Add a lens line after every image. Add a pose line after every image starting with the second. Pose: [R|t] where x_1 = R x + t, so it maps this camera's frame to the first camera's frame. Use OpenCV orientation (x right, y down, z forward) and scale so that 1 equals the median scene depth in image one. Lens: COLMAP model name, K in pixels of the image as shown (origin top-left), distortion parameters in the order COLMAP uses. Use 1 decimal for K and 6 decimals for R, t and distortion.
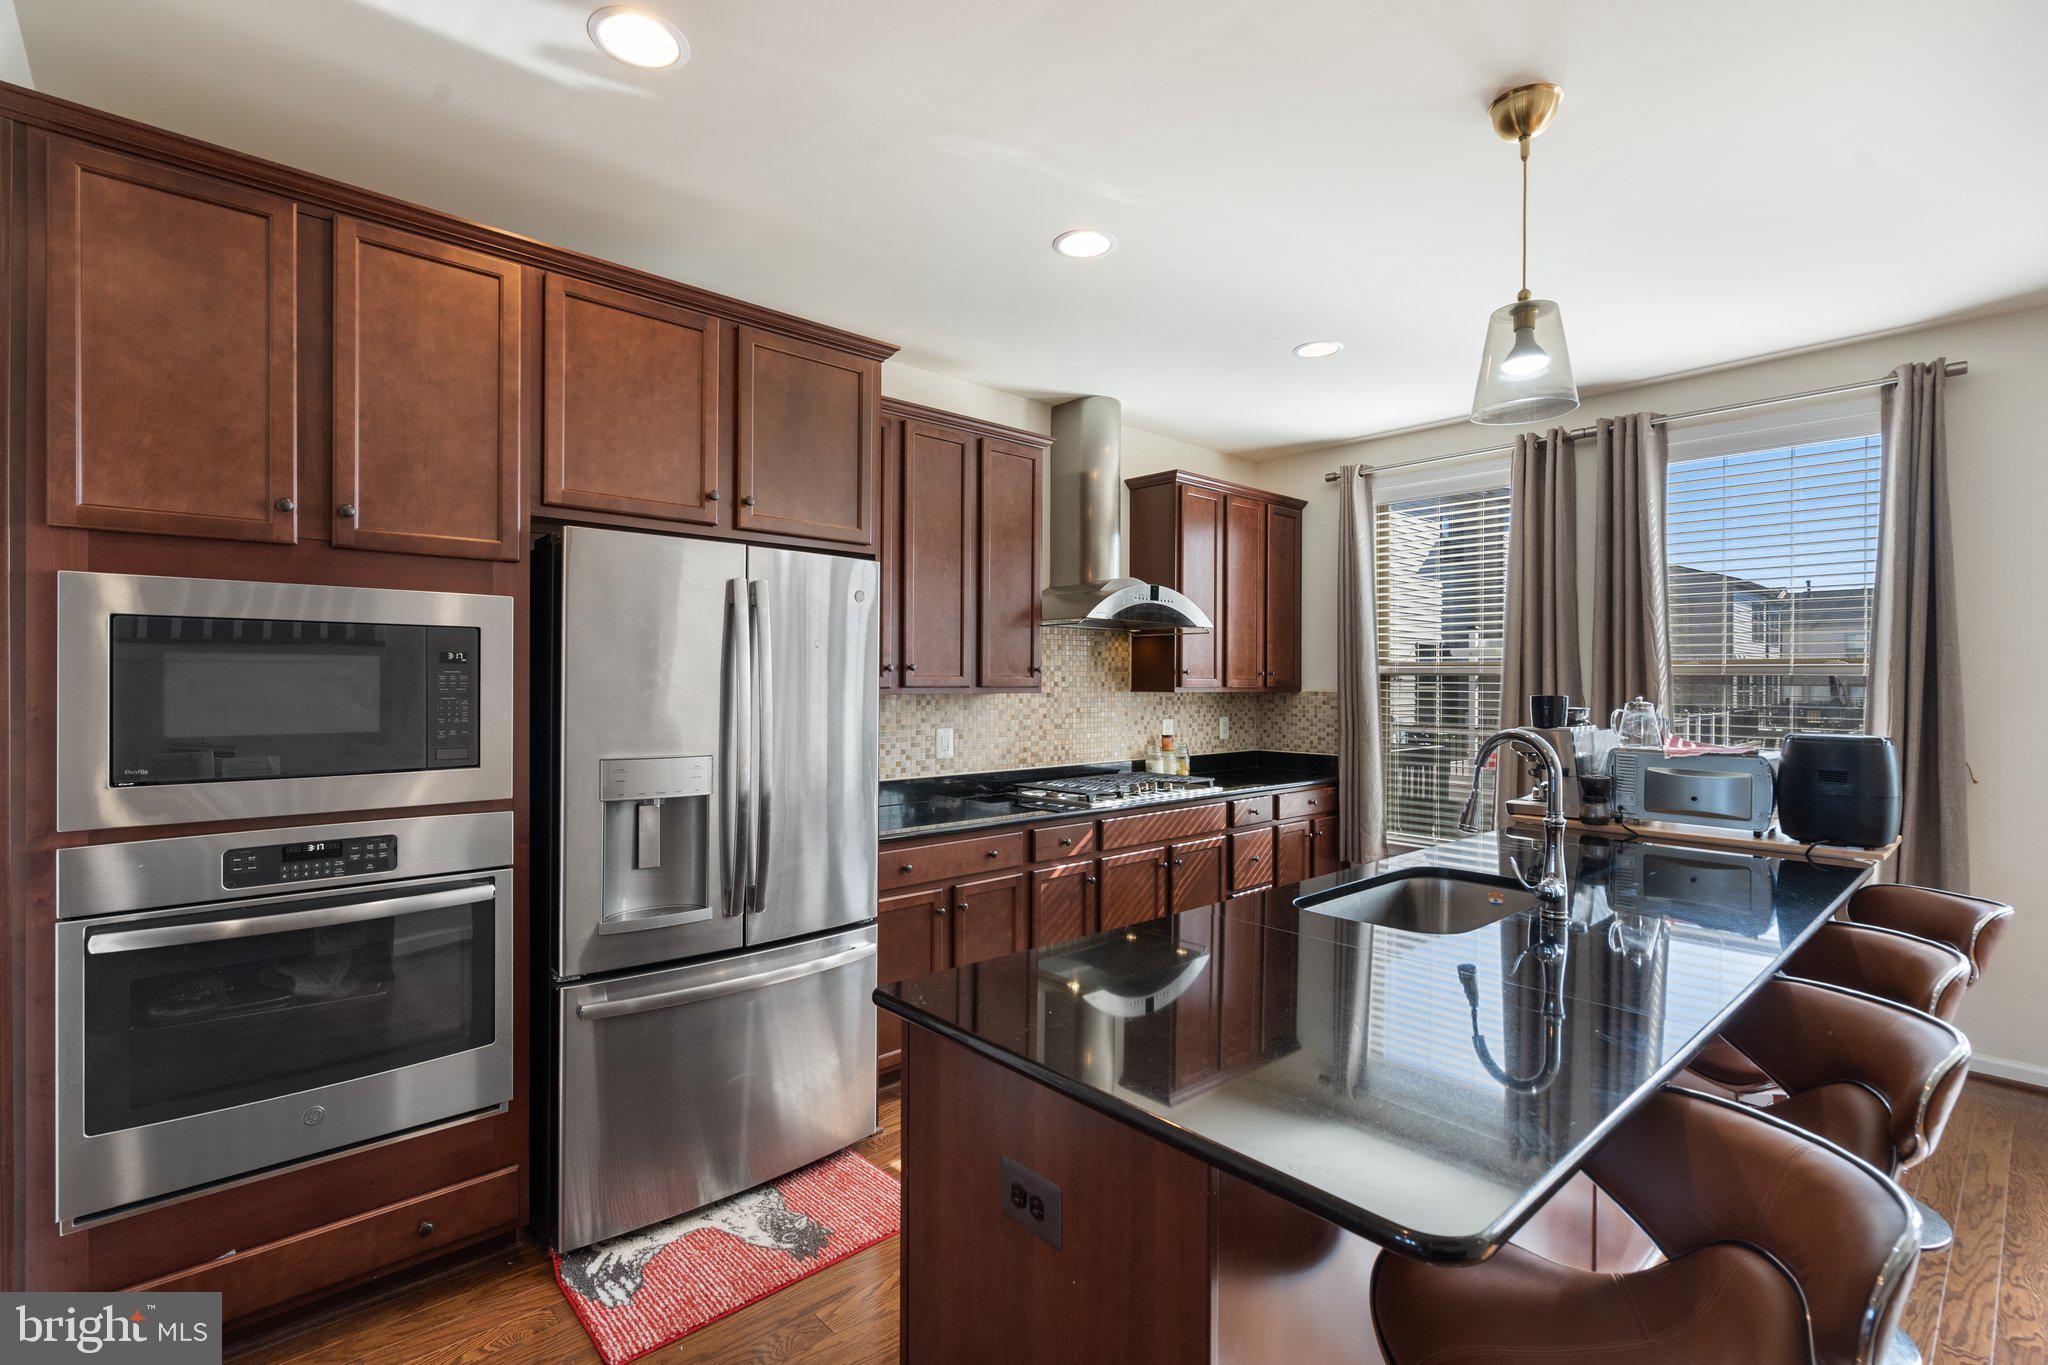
lens RADIAL K [[934.0, 0, 1010.1], [0, 934.0, 683.1], [0, 0, 1]] dist [-0.002569, 0.001308]
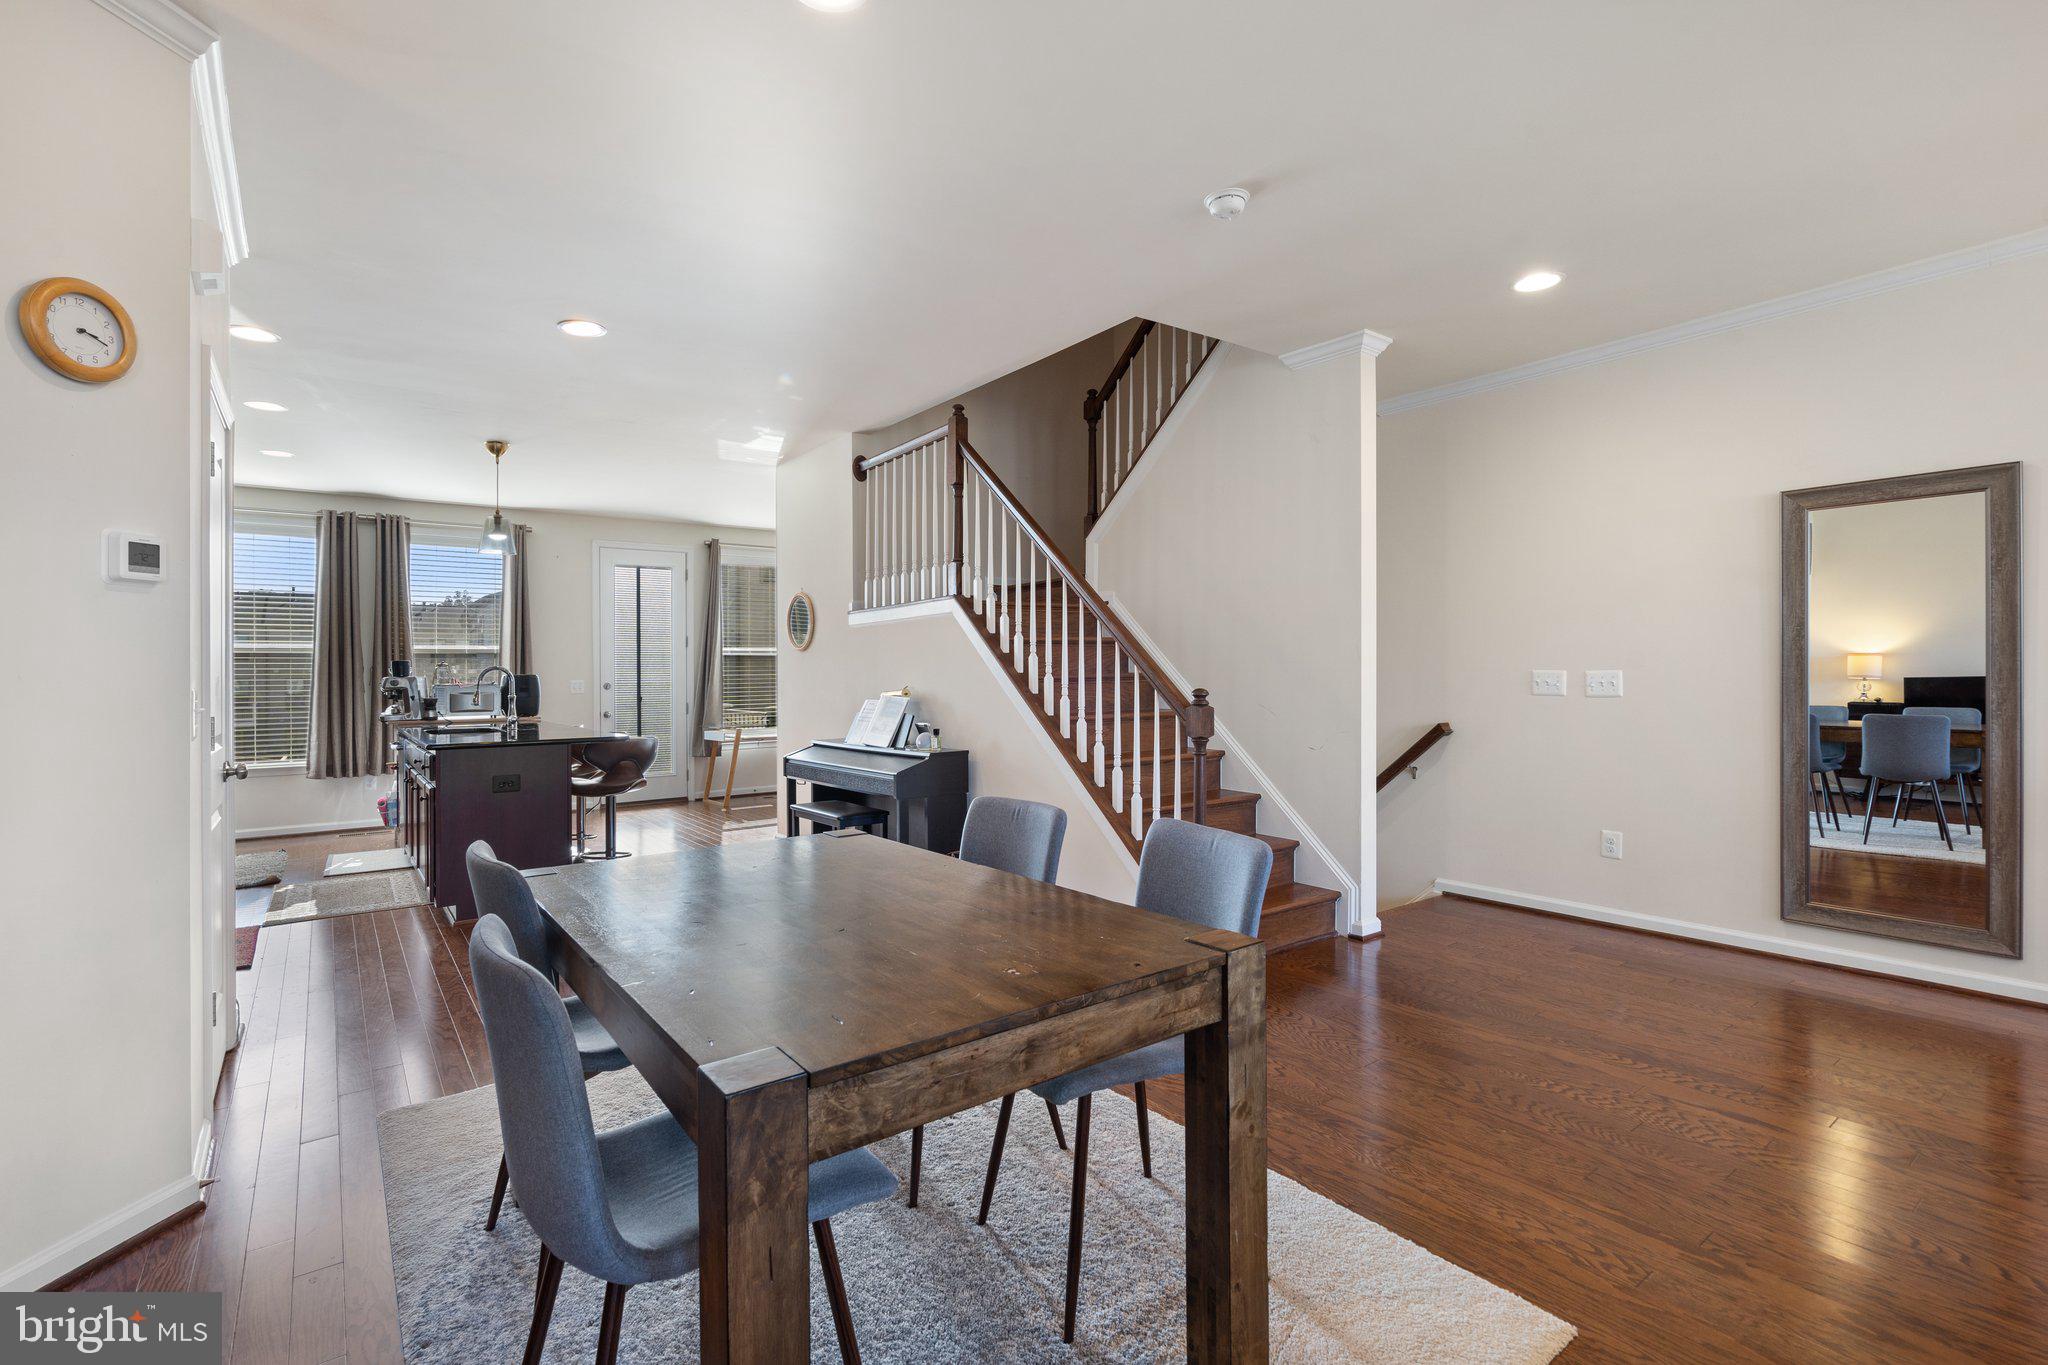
lens RADIAL K [[934.0, 0, 1012.0], [0, 934.0, 666.2], [0, 0, 1]] dist [-0.002569, 0.001308]
pose [[0.096293, 0.005806, 0.995336, -1.118102], [0.013223, 0.999887, -0.007112, 0.049116], [-0.995265, 0.013846, 0.096206, -0.433232]]
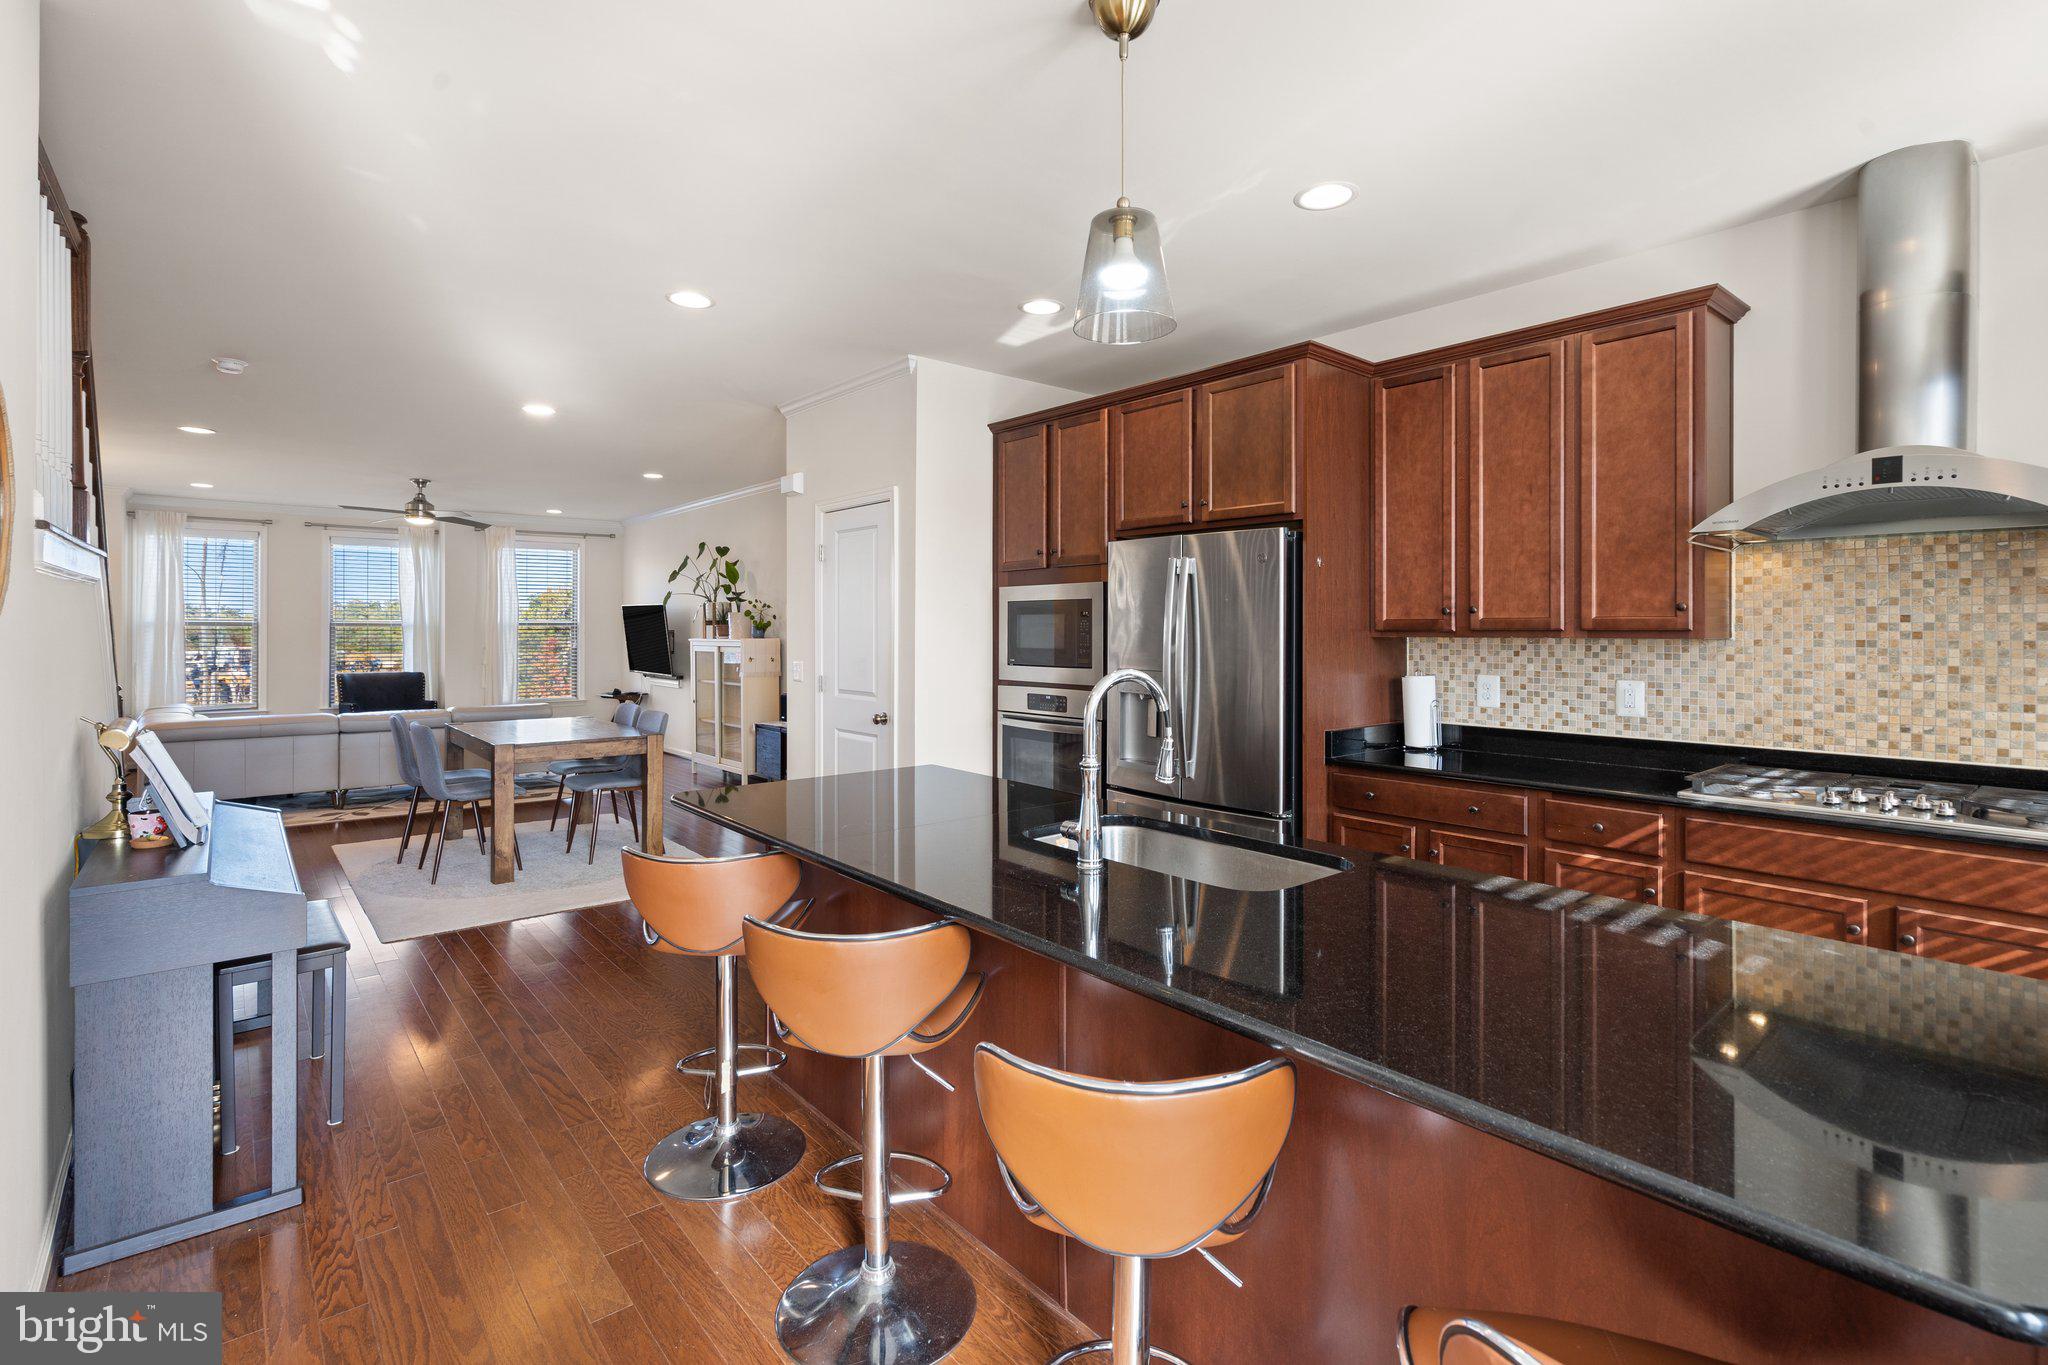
lens RADIAL K [[934.0, 0, 1029.6], [0, 934.0, 628.2], [0, 0, 1]] dist [-0.002569, 0.001308]
pose [[-0.017033, -0.003691, -0.999848, 0.777035], [-0.001827, 0.999992, -0.003660, 0.006278], [0.999853, 0.001764, -0.017039, 0.488168]]
